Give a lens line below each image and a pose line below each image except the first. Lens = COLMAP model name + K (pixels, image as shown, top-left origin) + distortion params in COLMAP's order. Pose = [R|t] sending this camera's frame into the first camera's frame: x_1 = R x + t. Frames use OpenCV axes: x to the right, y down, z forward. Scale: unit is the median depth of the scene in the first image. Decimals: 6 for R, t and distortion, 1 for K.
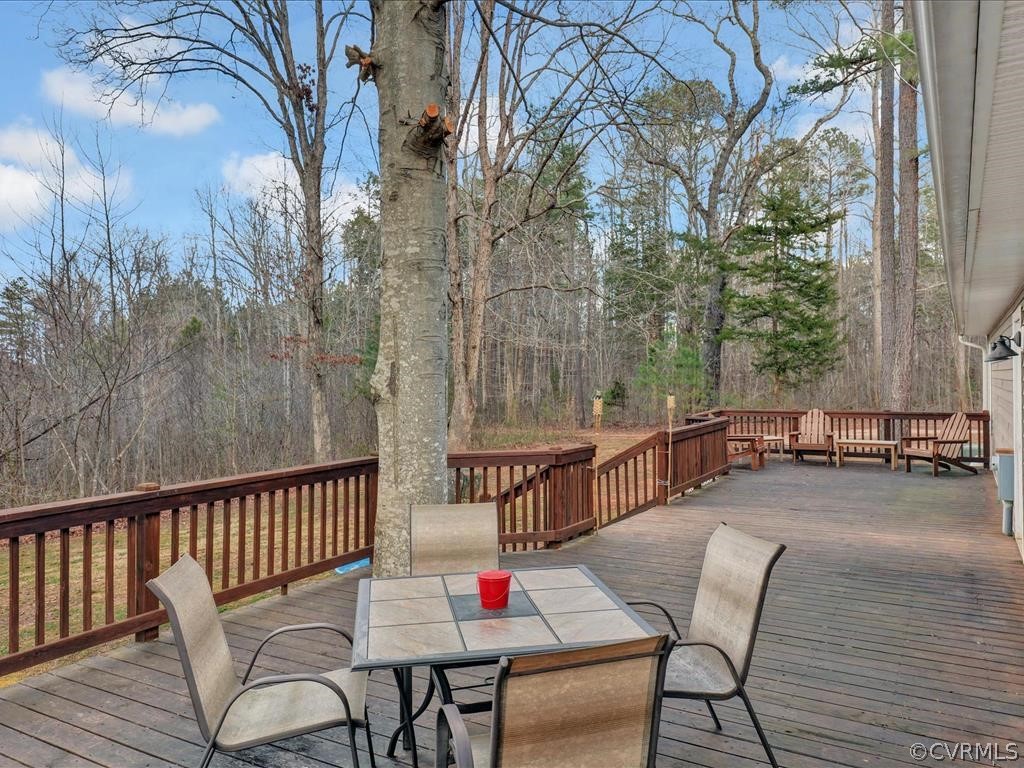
lens RADIAL K [[741.0, 0, 514.6], [0, 741.0, 387.5], [0, 0, 1]] dist [0.061646, -0.007016]
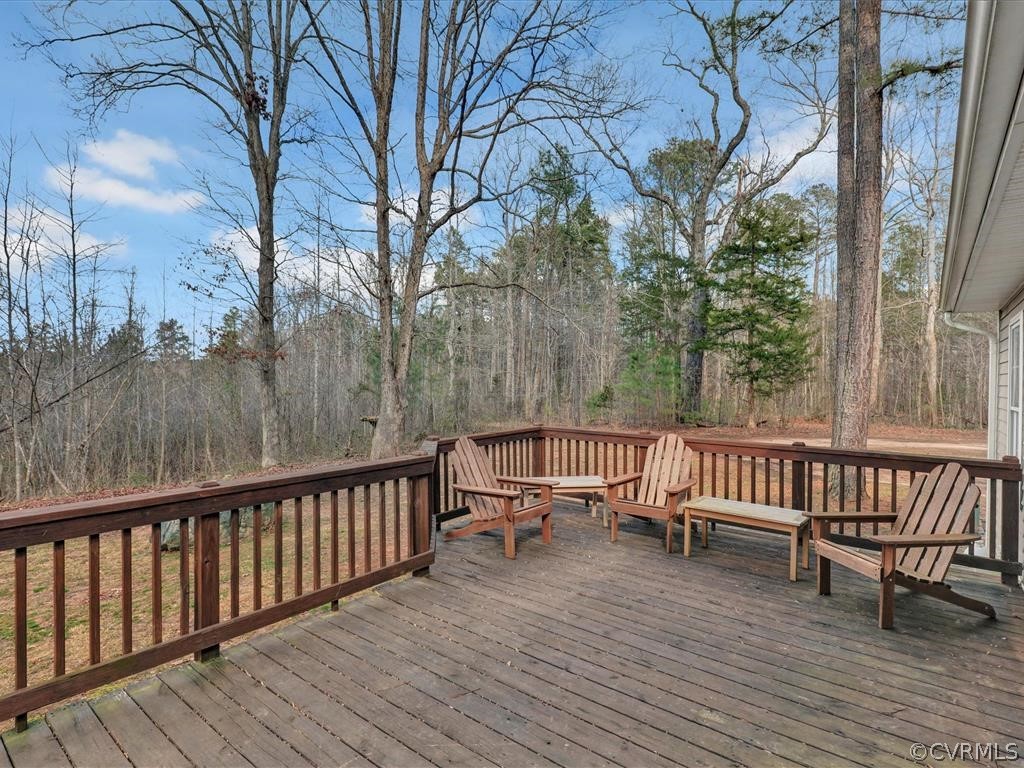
lens RADIAL K [[532.8, 0, 507.5], [0, 532.8, 385.5], [0, 0, 1]] dist [0.003743, -0.007063]
pose [[0.990377, 0.025973, -0.135935, 0.113018], [-0.026866, 0.999628, -0.004735, -0.000805], [0.135761, 0.008342, 0.990706, 0.198953]]
